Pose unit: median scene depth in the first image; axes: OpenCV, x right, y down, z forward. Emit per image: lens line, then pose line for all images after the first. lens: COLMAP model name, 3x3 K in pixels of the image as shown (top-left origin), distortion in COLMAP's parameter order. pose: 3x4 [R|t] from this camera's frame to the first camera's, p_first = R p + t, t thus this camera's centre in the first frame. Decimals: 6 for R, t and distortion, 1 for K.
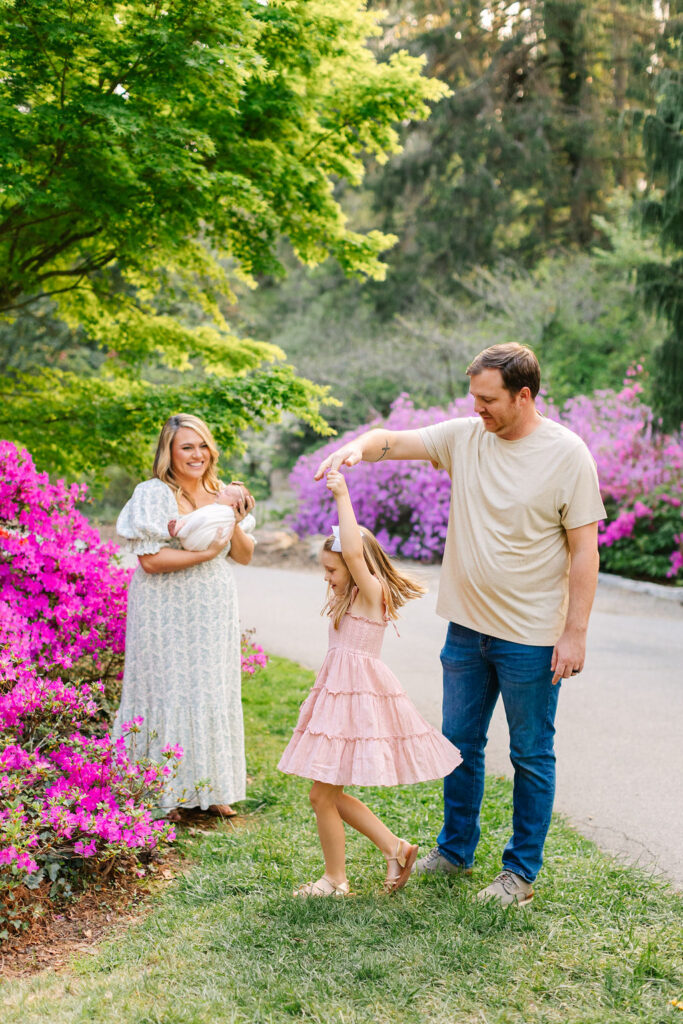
lens RADIAL K [[1432.0, 0, 341.5], [0, 1432.0, 512.0], [0, 0, 1]] dist [-0.005196, 0.013020]
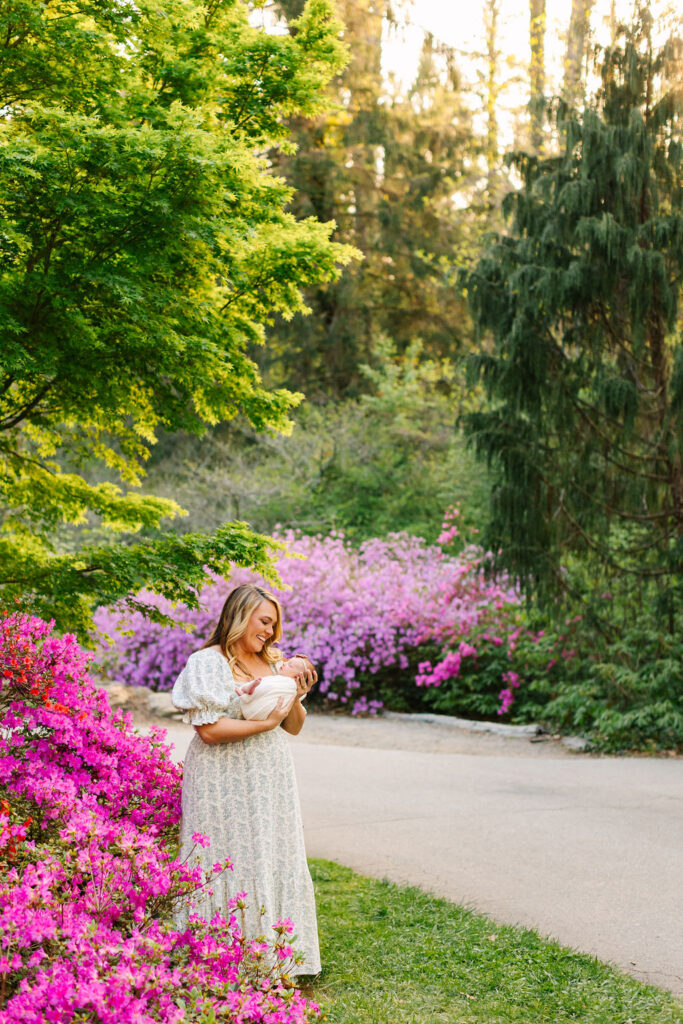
lens RADIAL K [[1426.1, 0, 341.5], [0, 1426.1, 512.0], [0, 0, 1]] dist [0.136167, -2.633697]
pose [[0.983594, -0.016243, 0.179664, -0.114360], [0.033783, 0.994904, -0.095001, -0.010039], [-0.177205, 0.099512, 0.979130, 0.006071]]
